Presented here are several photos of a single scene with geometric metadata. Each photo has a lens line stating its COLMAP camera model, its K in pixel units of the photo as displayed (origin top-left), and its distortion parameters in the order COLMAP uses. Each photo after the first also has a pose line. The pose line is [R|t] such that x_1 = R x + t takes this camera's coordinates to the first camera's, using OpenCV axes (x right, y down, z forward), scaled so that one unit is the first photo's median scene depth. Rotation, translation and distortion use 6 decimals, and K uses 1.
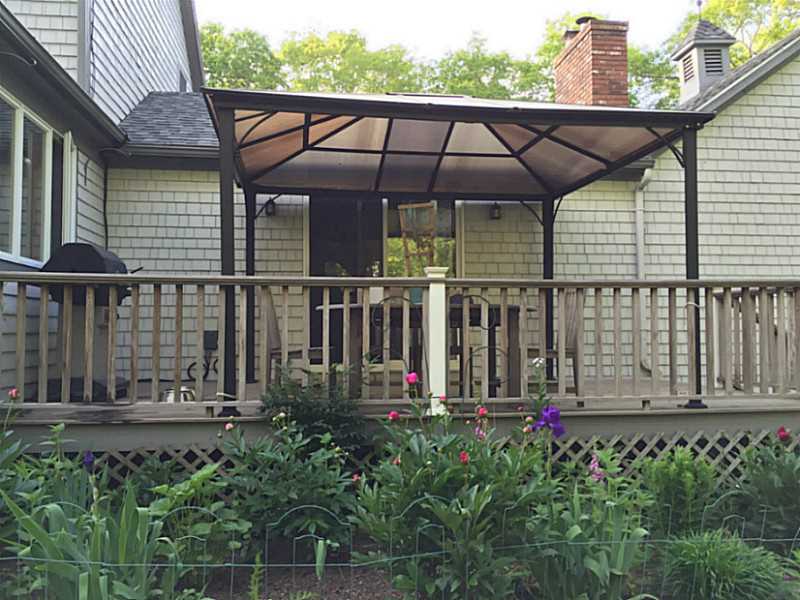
lens RADIAL K [[679.0, 0, 399.8], [0, 679.0, 303.1], [0, 0, 1]] dist [0.041447, -0.031243]
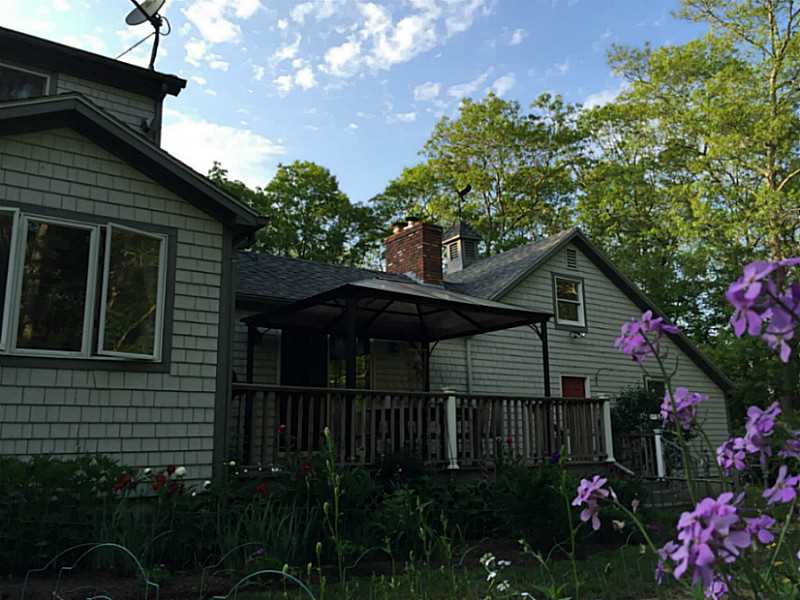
lens RADIAL K [[679.0, 0, 399.4], [0, 679.0, 299.1], [0, 0, 1]] dist [0.041447, -0.031243]
pose [[0.884385, 0.089030, 0.458189, -0.536855], [-0.012541, 0.985819, -0.167346, 0.012705], [-0.466590, 0.142252, 0.872960, -0.333402]]
